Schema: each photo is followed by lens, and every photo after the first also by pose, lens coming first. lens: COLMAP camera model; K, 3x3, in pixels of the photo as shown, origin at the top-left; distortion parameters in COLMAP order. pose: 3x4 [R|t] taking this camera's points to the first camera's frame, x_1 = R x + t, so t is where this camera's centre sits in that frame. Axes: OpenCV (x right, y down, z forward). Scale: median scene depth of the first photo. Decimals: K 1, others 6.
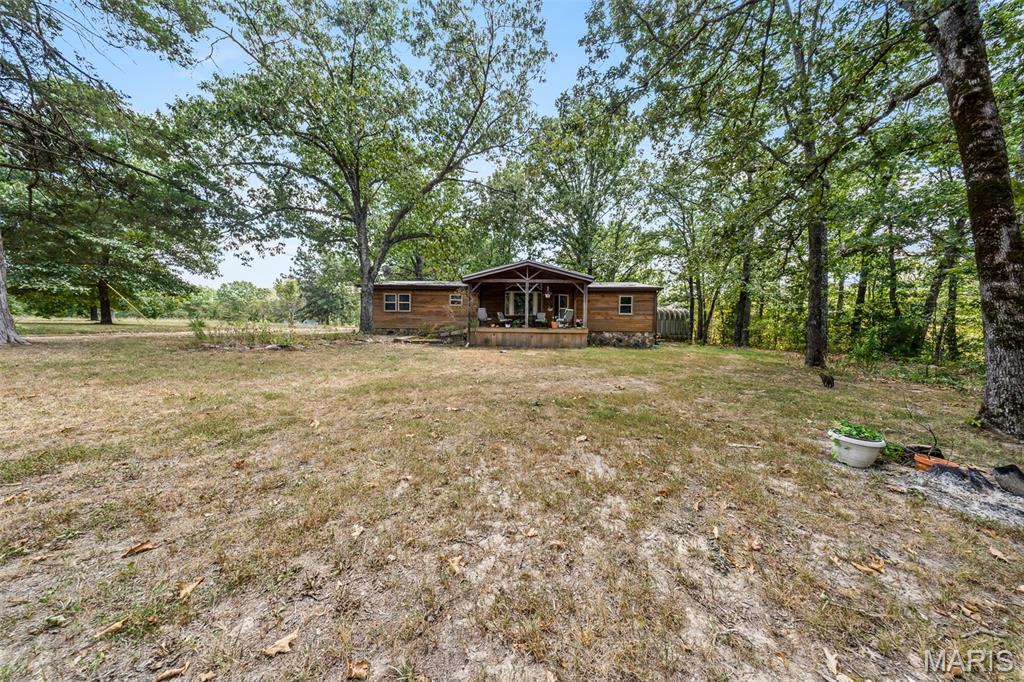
lens RADIAL K [[309.1, 0, 513.4], [0, 309.1, 339.8], [0, 0, 1]] dist [0.011627, -0.005044]
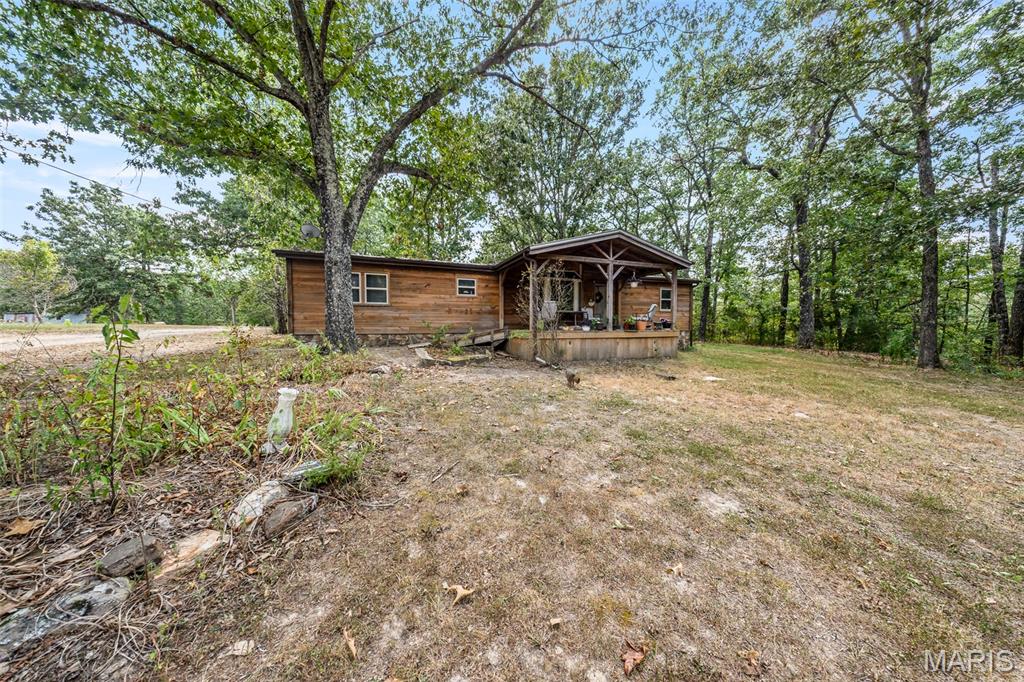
lens RADIAL K [[309.1, 0, 513.4], [0, 309.1, 339.8], [0, 0, 1]] dist [0.011627, -0.005044]
pose [[0.922057, -0.033477, 0.385603, -0.349993], [0.024381, 0.999298, 0.028457, -0.036718], [-0.386285, -0.016838, 0.922226, 0.379320]]
